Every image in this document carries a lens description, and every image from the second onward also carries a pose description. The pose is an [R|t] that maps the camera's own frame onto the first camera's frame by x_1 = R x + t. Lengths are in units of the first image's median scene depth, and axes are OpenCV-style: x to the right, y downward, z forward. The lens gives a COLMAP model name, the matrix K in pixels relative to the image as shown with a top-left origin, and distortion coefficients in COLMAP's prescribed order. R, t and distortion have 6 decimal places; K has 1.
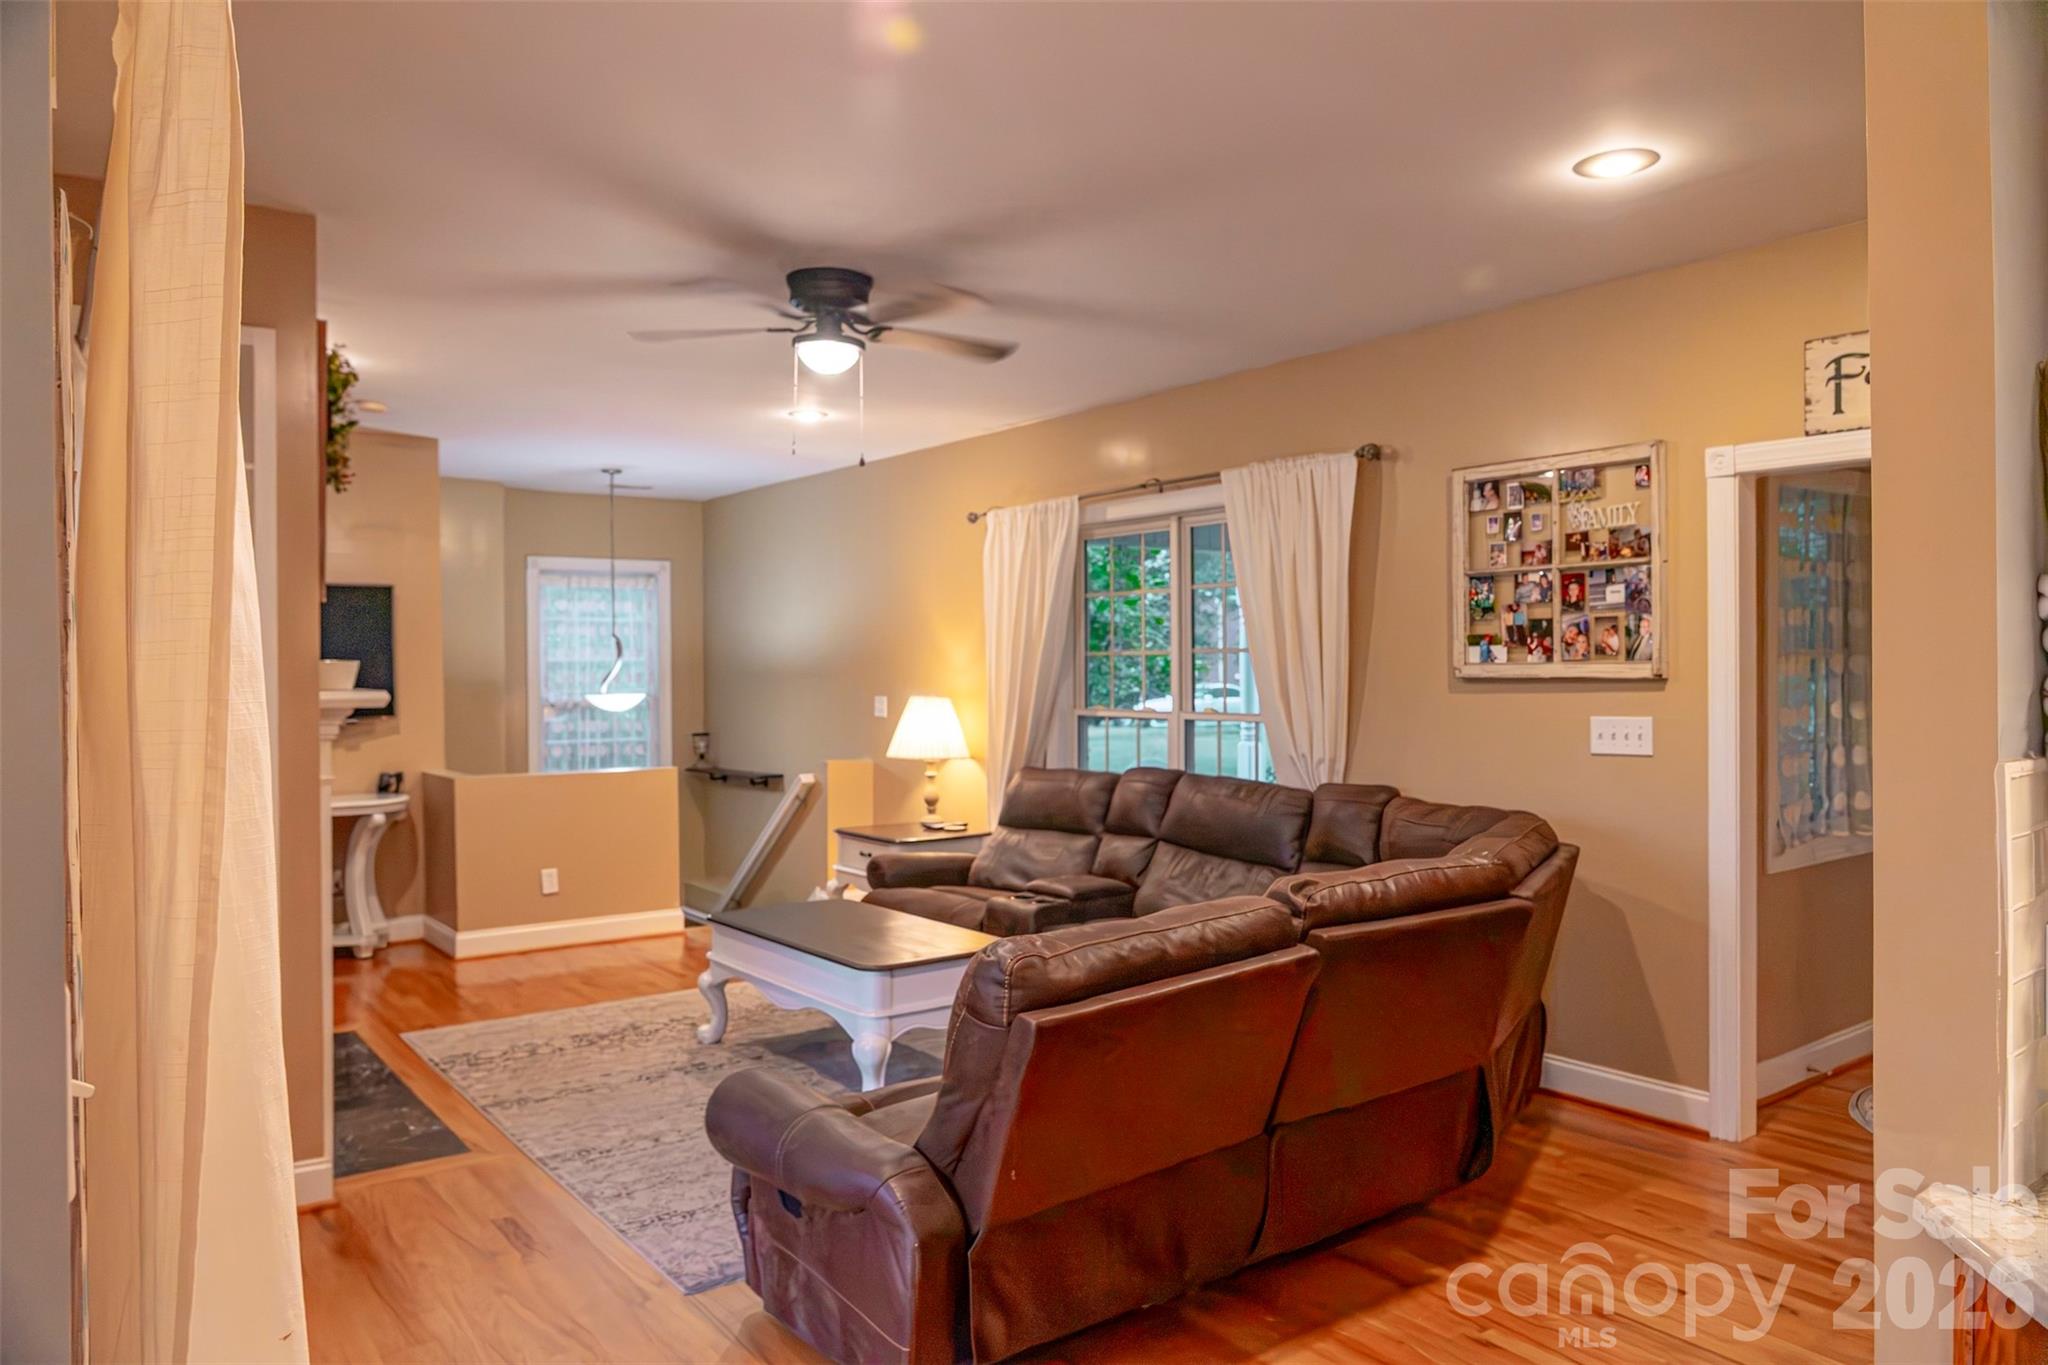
lens RADIAL K [[1416.1, 0, 988.9], [0, 1416.1, 676.9], [0, 0, 1]] dist [-0.008015, 0.011915]
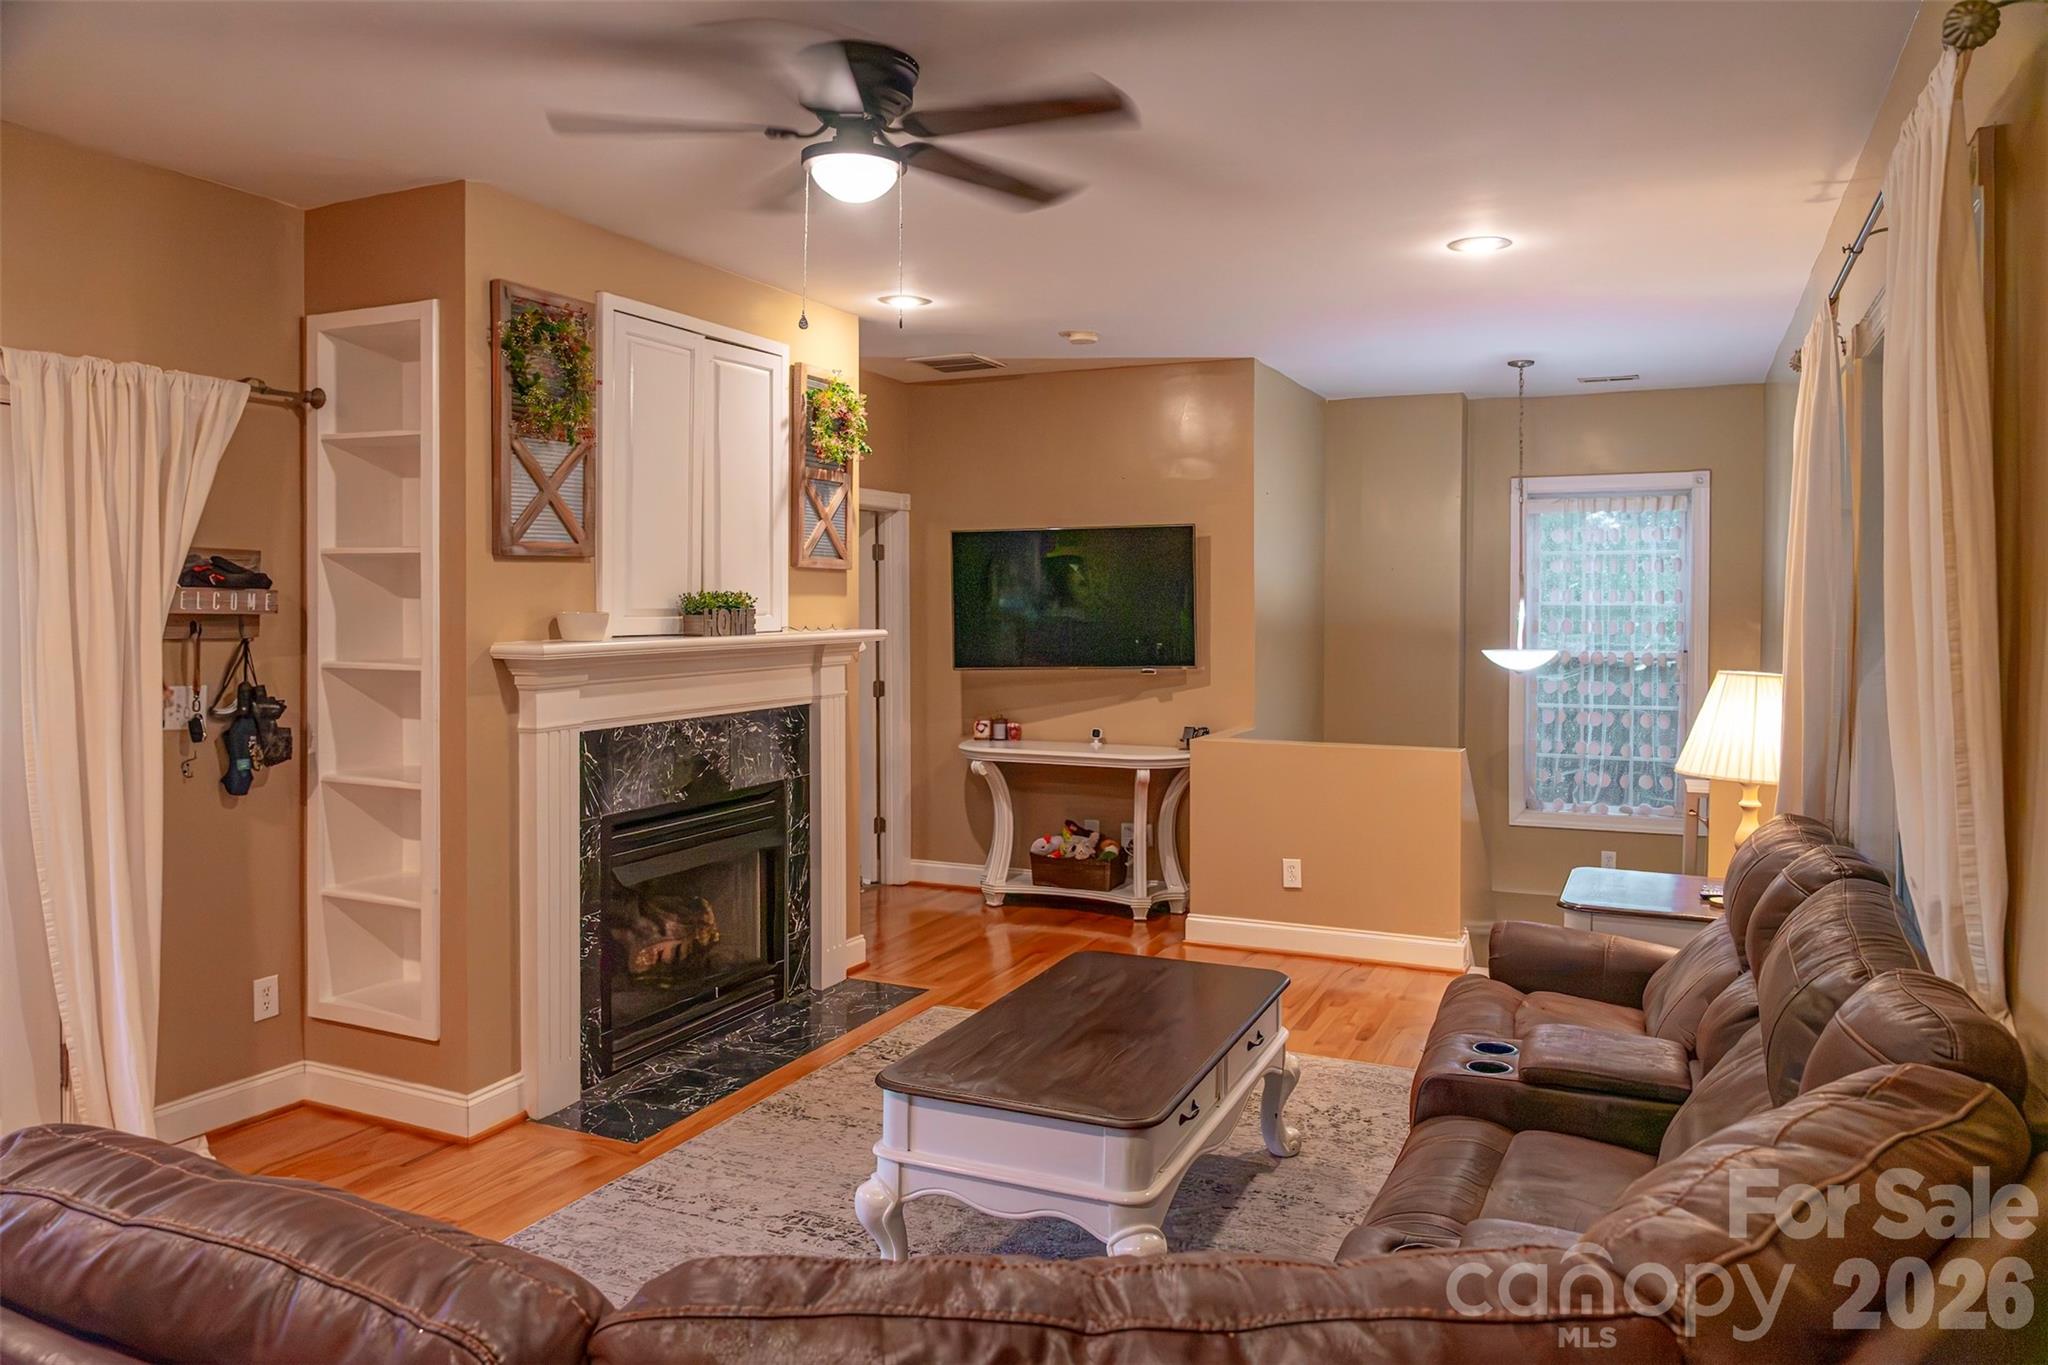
lens RADIAL K [[1416.1, 0, 1036.9], [0, 1416.1, 631.5], [0, 0, 1]] dist [-0.008015, 0.011915]
pose [[0.500913, 0.028493, -0.865028, 0.467738], [-0.013375, 0.999593, 0.025181, -0.024110], [0.865394, -0.001044, 0.501091, 0.634095]]
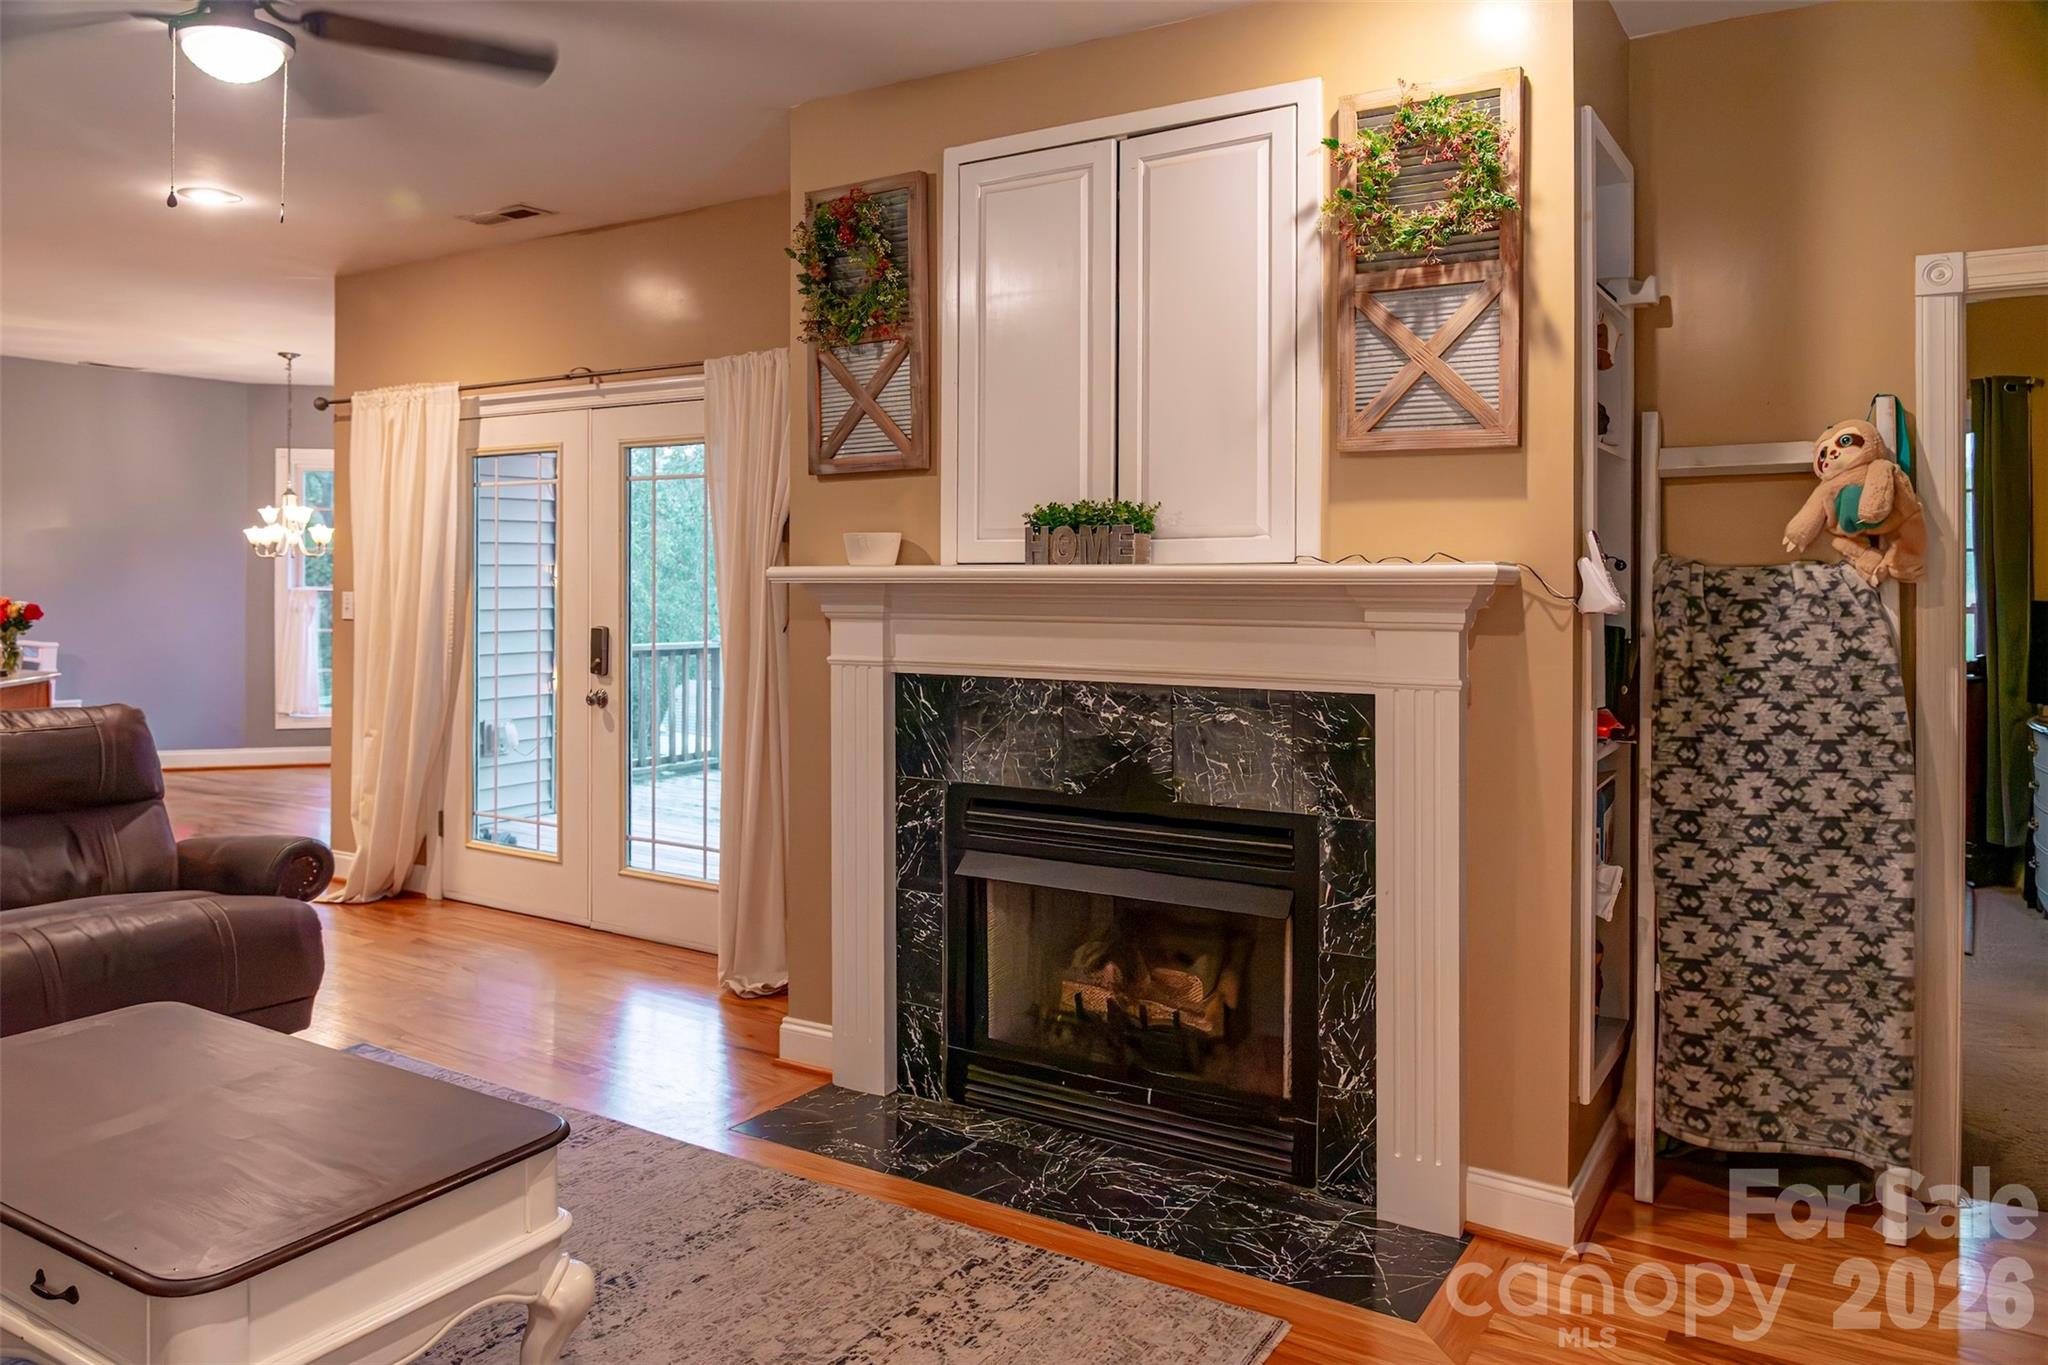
lens RADIAL K [[1416.1, 0, 1005.1], [0, 1416.1, 583.3], [0, 0, 1]] dist [-0.008015, 0.011915]
pose [[-0.927373, 0.006283, -0.374087, -0.172723], [0.001037, 0.999898, 0.014222, 0.004115], [0.374138, 0.012801, -0.927285, 1.514627]]
